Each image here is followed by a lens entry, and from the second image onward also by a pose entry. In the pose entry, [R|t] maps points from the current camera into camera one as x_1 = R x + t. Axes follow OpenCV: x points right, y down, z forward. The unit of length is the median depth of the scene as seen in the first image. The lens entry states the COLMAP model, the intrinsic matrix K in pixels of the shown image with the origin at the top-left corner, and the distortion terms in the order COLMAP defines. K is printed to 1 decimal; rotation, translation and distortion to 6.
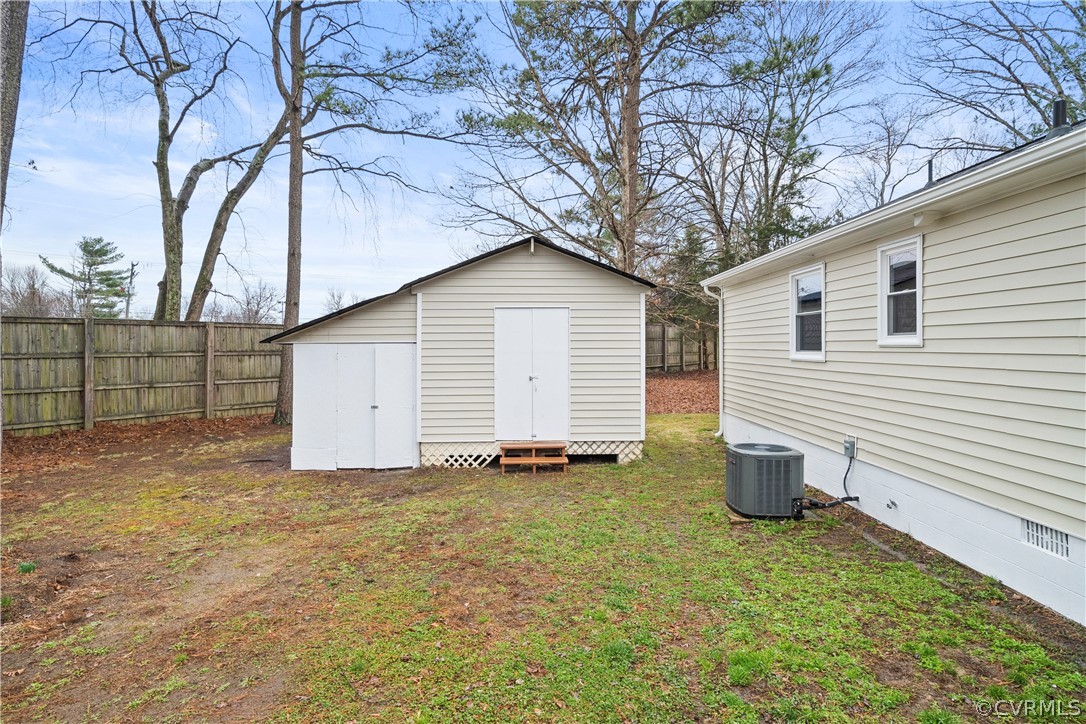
lens RADIAL K [[582.0, 0, 537.4], [0, 582.0, 347.8], [0, 0, 1]] dist [-0.004889, 0.001333]
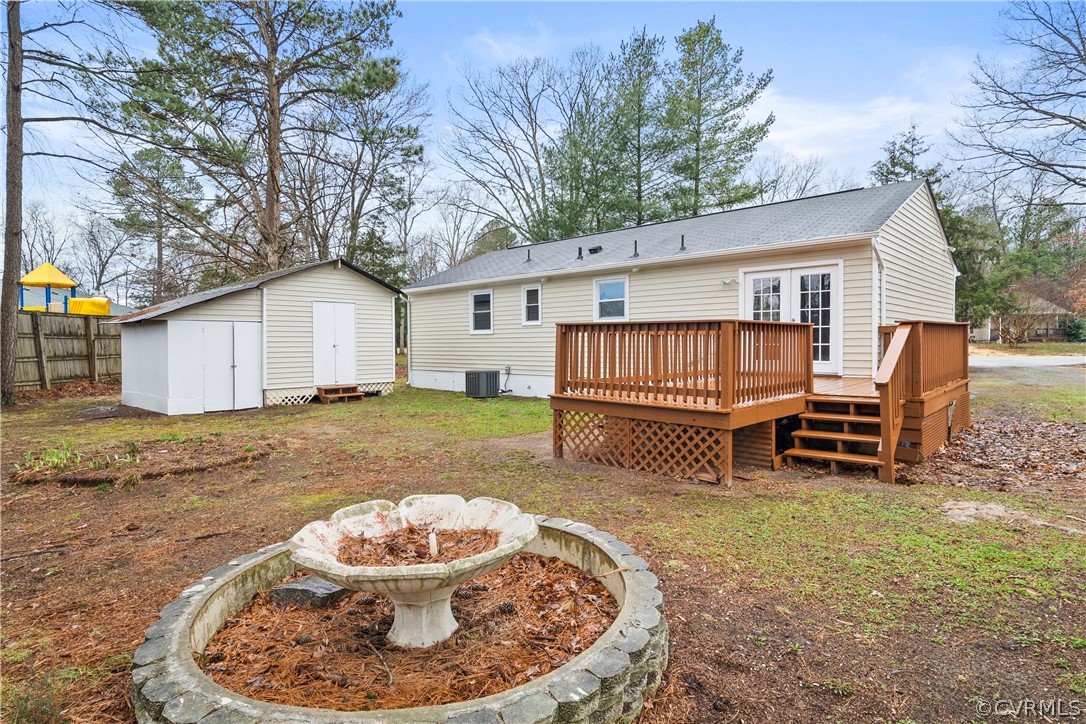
lens RADIAL K [[582.0, 0, 551.4], [0, 582.0, 363.8], [0, 0, 1]] dist [-0.004889, 0.001333]
pose [[0.668913, -0.028160, 0.742807, -0.535103], [0.008312, 0.999503, 0.030406, 0.038614], [-0.743294, -0.014165, 0.668815, -0.345993]]
